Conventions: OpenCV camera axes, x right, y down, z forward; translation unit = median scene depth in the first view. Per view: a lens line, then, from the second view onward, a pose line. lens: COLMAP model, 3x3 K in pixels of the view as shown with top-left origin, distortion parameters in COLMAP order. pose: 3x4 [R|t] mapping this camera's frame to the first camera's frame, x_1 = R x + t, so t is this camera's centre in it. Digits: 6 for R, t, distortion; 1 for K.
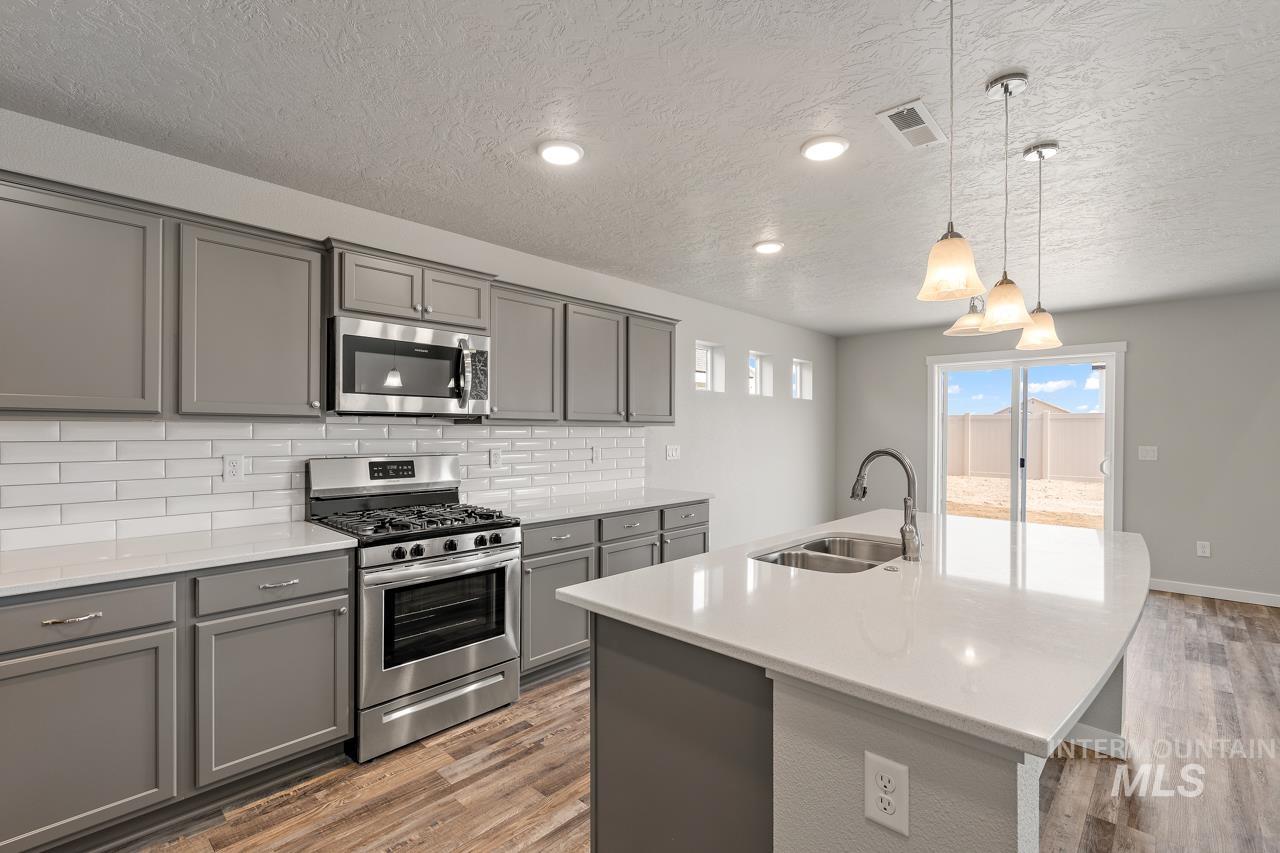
lens RADIAL K [[579.6, 0, 636.9], [0, 579.6, 430.4], [0, 0, 1]] dist [0.001581, -0.000098]
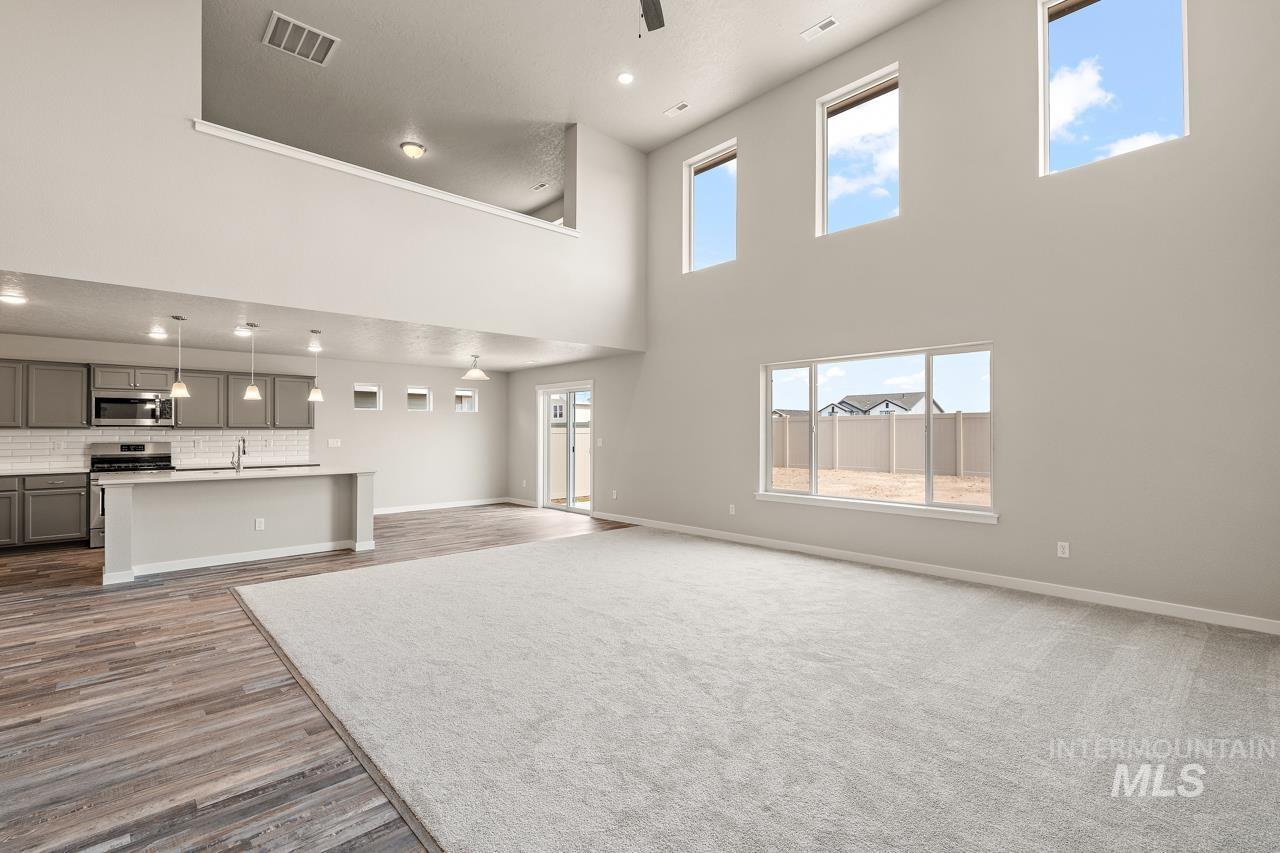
lens RADIAL K [[579.6, 0, 640.6], [0, 579.6, 425.2], [0, 0, 1]] dist [0.001581, -0.000098]
pose [[0.997441, -0.008162, -0.071022, 2.277774], [0.007302, 0.999897, -0.012364, 0.020111], [0.071115, 0.011814, 0.997398, -1.564882]]
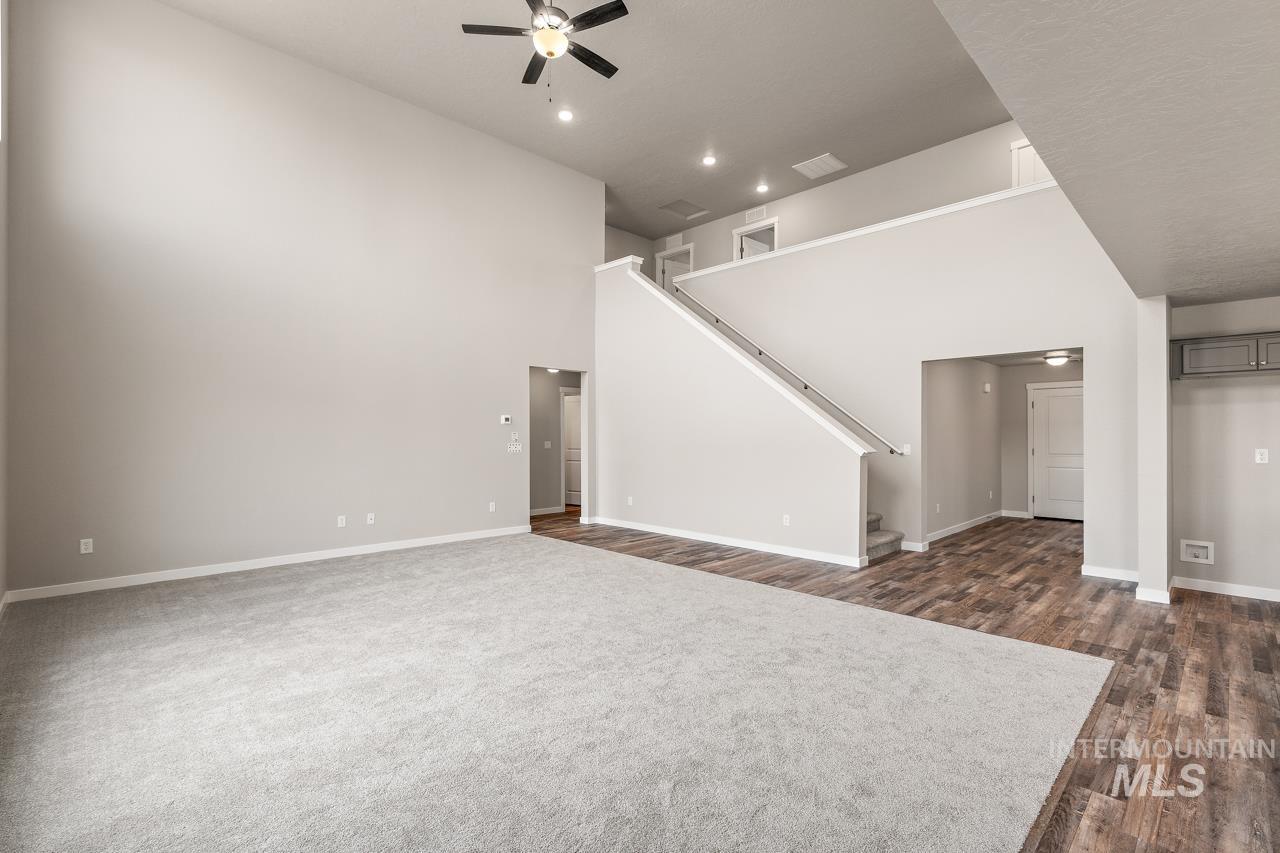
lens RADIAL K [[579.6, 0, 644.7], [0, 579.6, 429.7], [0, 0, 1]] dist [0.001581, -0.000098]
pose [[-0.999237, -0.004471, 0.038791, 1.804745], [-0.004707, 0.999971, -0.006007, 0.004954], [-0.038763, -0.006185, -0.999229, 1.764567]]
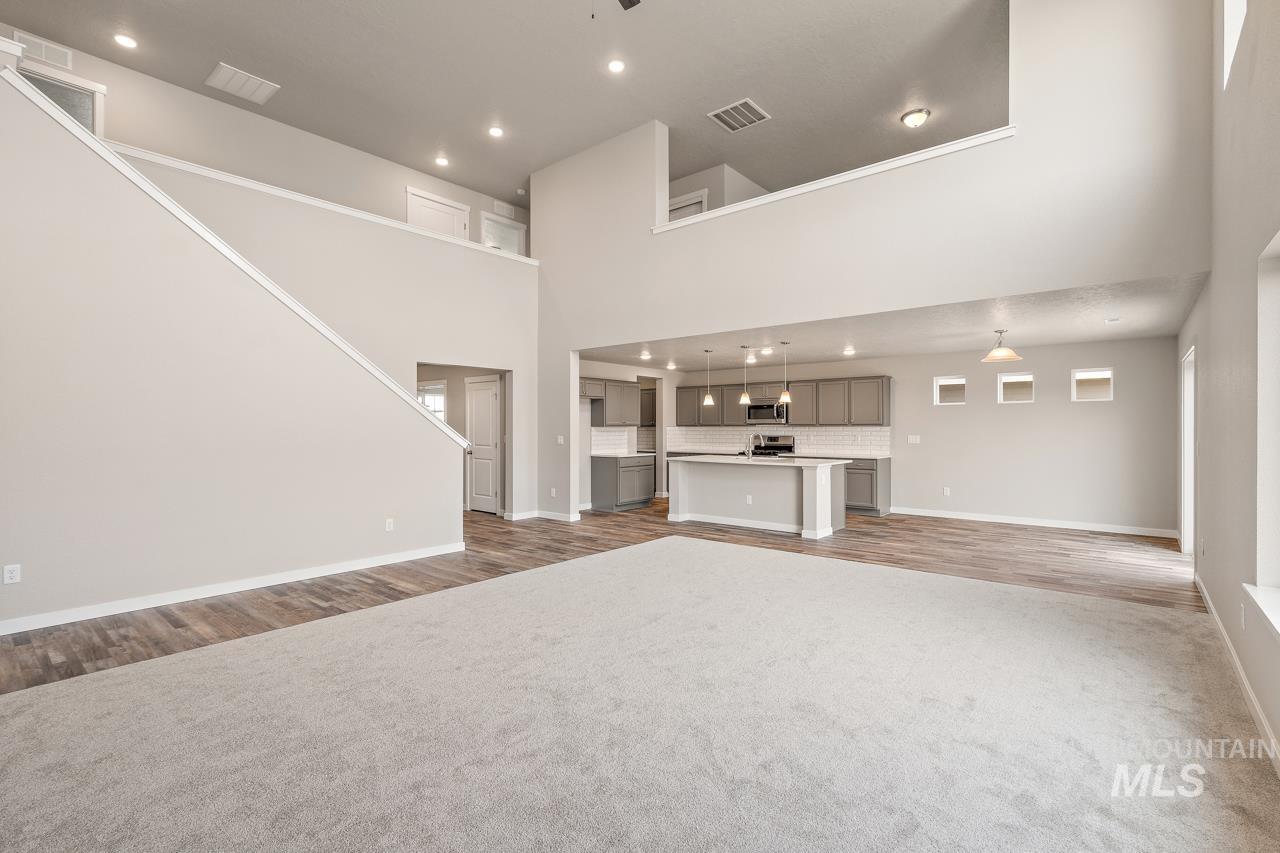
lens RADIAL K [[579.6, 0, 638.5], [0, 579.6, 423.8], [0, 0, 1]] dist [0.001581, -0.000098]
pose [[0.050886, -0.013065, -0.998619, 3.641798], [0.000993, 0.999915, -0.013031, 0.021927], [0.998704, -0.000329, 0.050895, 0.002689]]
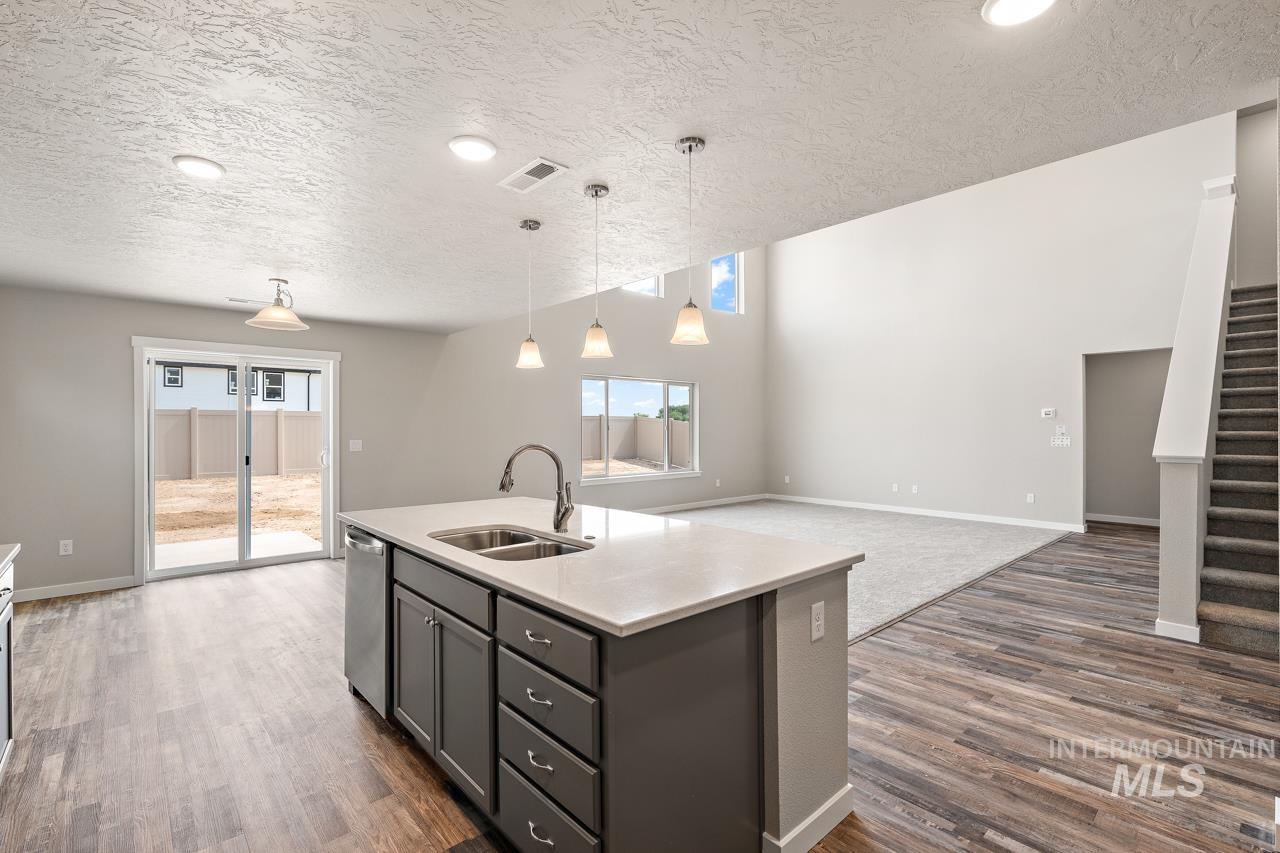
lens RADIAL K [[579.6, 0, 640.3], [0, 579.6, 429.6], [0, 0, 1]] dist [0.001581, -0.000098]
pose [[0.080660, -0.007601, 0.996713, -0.615753], [0.002563, 0.999969, 0.007418, -0.004836], [-0.996738, 0.001956, 0.080677, 0.588729]]
